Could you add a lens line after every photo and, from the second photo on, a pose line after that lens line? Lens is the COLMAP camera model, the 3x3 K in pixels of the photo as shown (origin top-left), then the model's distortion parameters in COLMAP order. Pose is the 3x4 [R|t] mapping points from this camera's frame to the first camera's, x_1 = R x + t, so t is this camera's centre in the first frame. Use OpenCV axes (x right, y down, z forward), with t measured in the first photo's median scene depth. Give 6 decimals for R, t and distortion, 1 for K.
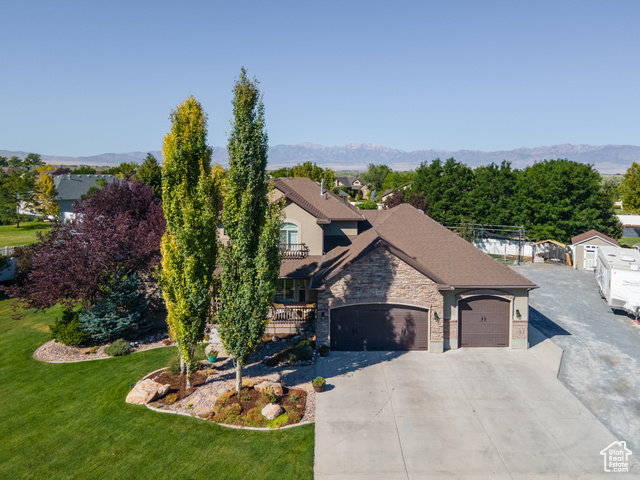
lens RADIAL K [[450.2, 0, 344.2], [0, 450.2, 240.1], [0, 0, 1]] dist [0.032267, 0.005956]
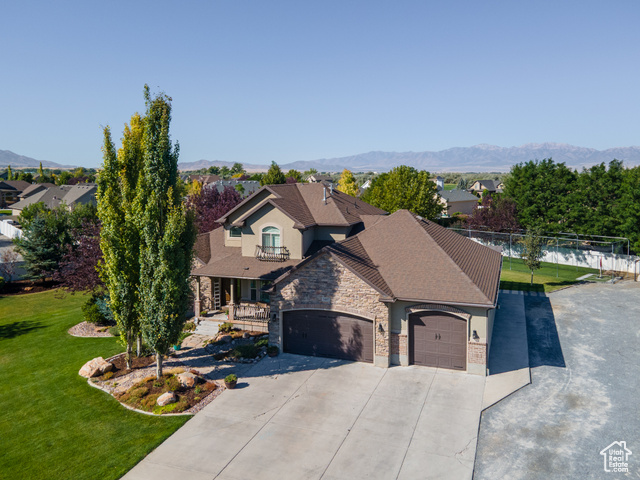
lens RADIAL K [[450.2, 0, 344.2], [0, 450.2, 240.1], [0, 0, 1]] dist [0.032267, 0.005956]
pose [[0.945288, 0.033996, -0.324462, 0.430369], [-0.036521, 0.999331, -0.001695, -0.012916], [0.324188, 0.013452, 0.945897, 0.073434]]
